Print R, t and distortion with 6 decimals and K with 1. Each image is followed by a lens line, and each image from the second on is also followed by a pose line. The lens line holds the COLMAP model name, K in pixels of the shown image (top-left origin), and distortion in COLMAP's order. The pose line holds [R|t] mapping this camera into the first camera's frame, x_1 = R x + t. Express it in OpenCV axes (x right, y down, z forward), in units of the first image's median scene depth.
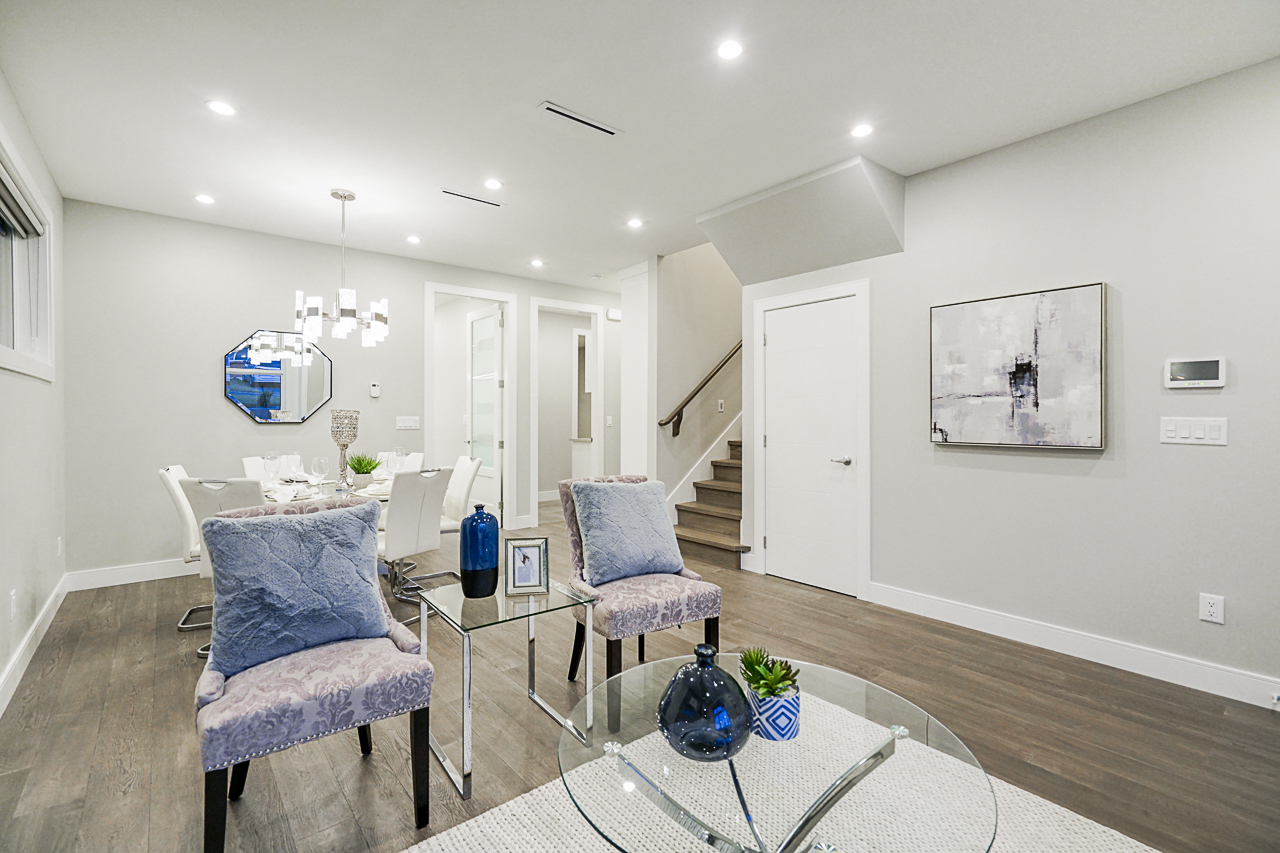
lens RADIAL K [[577.8, 0, 642.2], [0, 577.8, 416.0], [0, 0, 1]] dist [-0.009435, 0.008804]
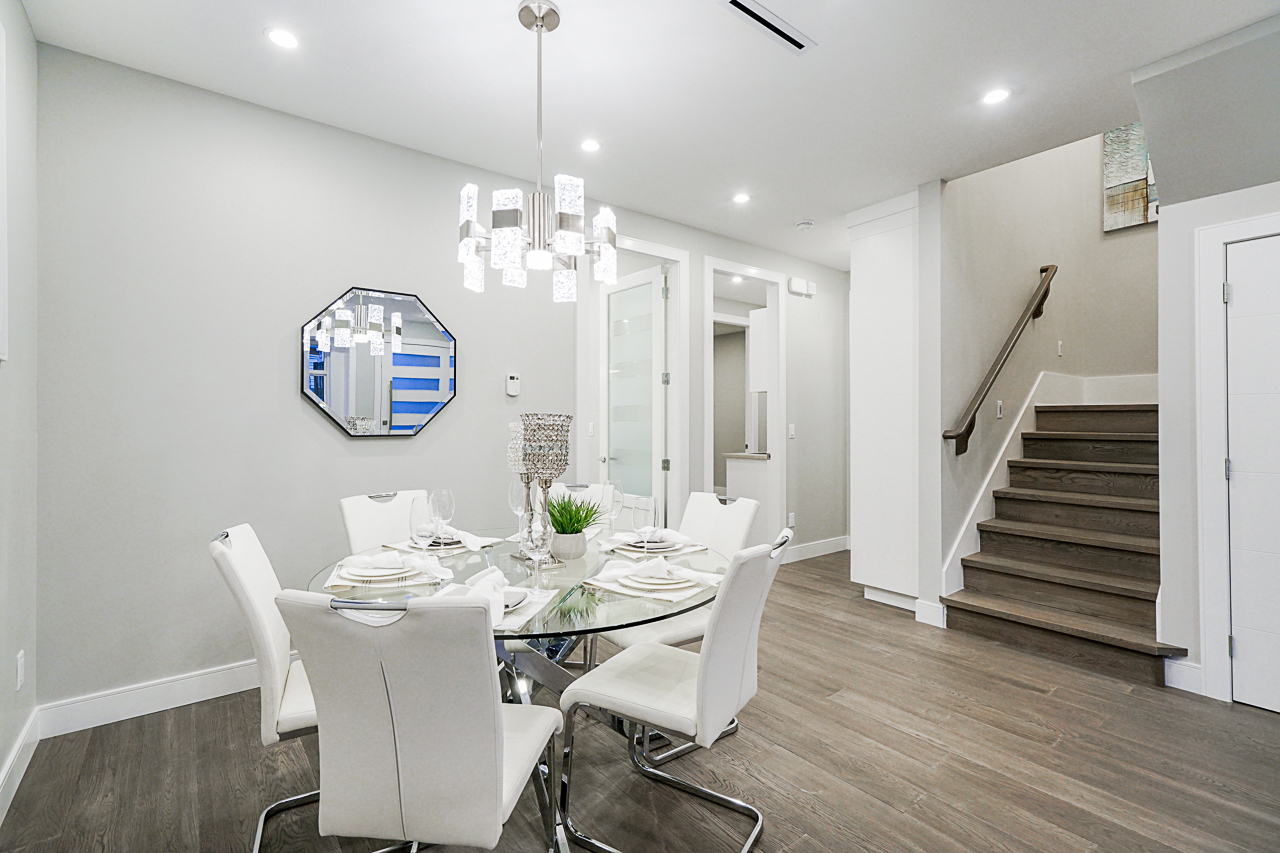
lens RADIAL K [[577.8, 0, 635.5], [0, 577.8, 419.2], [0, 0, 1]] dist [-0.009435, 0.008804]
pose [[0.999630, 0.000143, -0.027195, -0.348119], [-0.000303, 0.999983, -0.005867, -0.002430], [0.027194, 0.005873, 0.999613, 0.392387]]
